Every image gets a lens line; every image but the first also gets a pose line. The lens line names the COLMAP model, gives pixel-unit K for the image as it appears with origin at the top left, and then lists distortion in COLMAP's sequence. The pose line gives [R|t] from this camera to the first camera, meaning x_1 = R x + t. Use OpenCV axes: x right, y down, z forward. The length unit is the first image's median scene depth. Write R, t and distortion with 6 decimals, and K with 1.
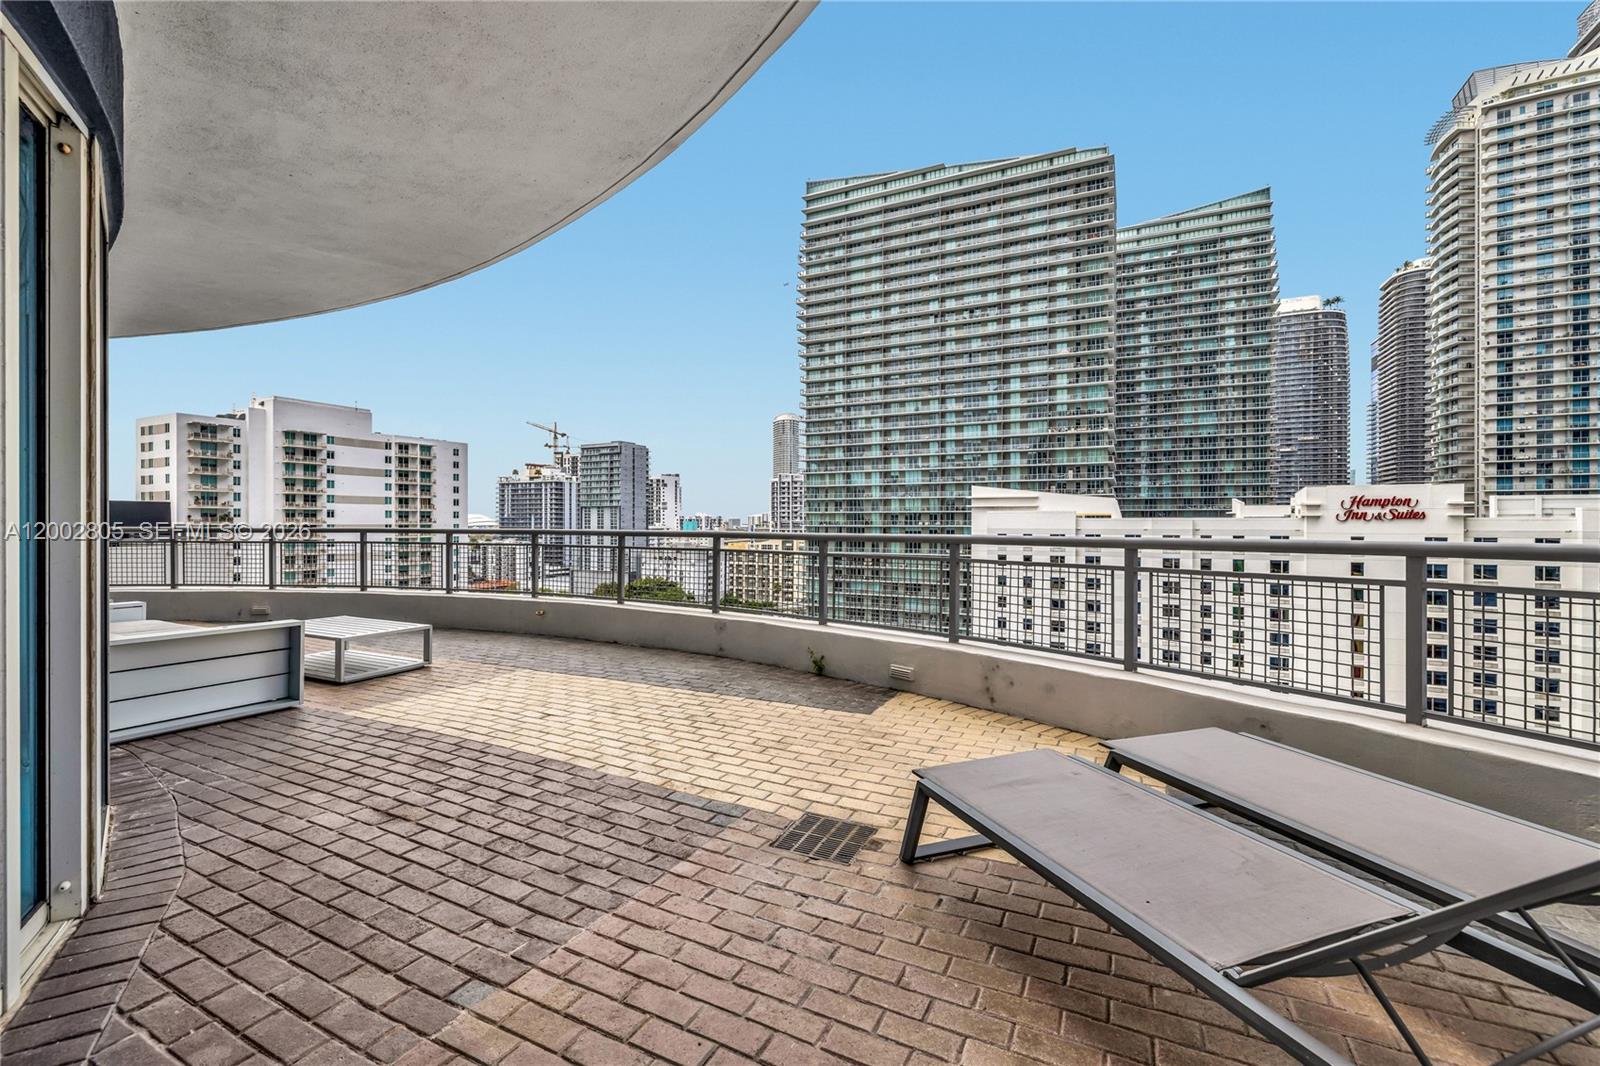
lens RADIAL K [[696.7, 0, 800.0], [0, 696.7, 533.0], [0, 0, 1]] dist [-0.013973, 0.000094]
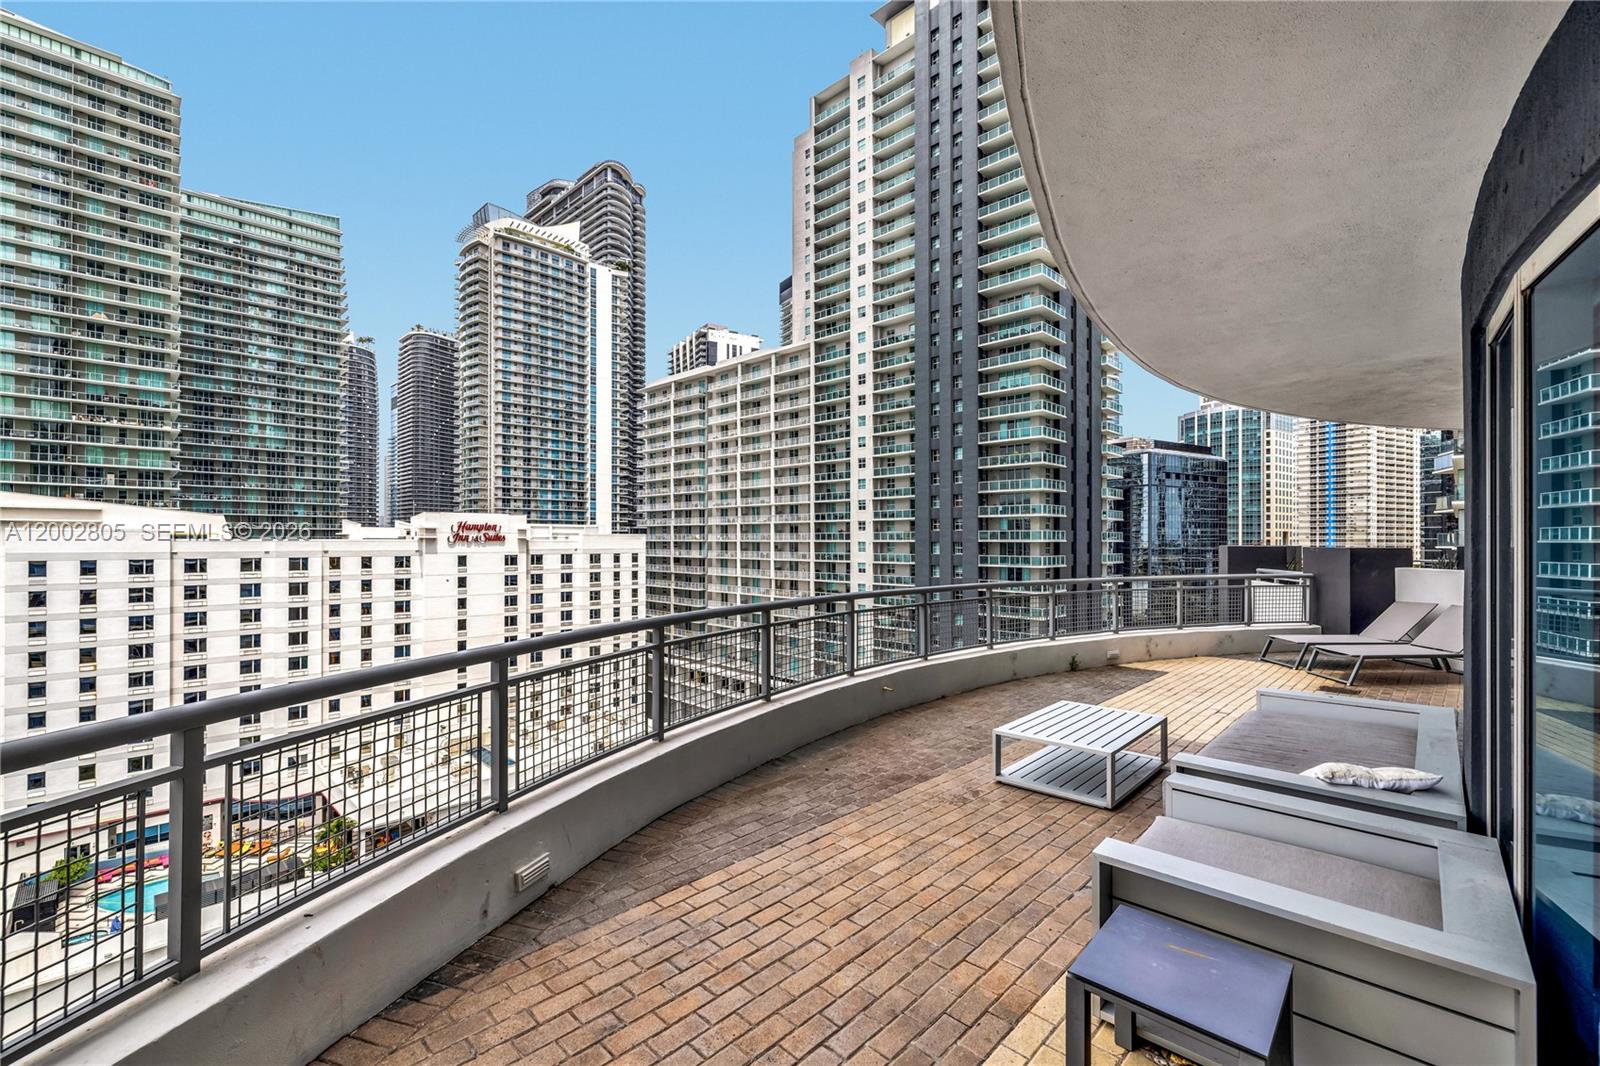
lens RADIAL K [[676.7, 0, 800.0], [0, 676.7, 533.0], [0, 0, 1]] dist [-0.000211, -0.000254]
pose [[0.272675, 0.012341, 0.962027, -0.110861], [0.011173, 0.999810, -0.015992, -0.005584], [-0.962041, 0.015109, 0.272485, 0.069909]]
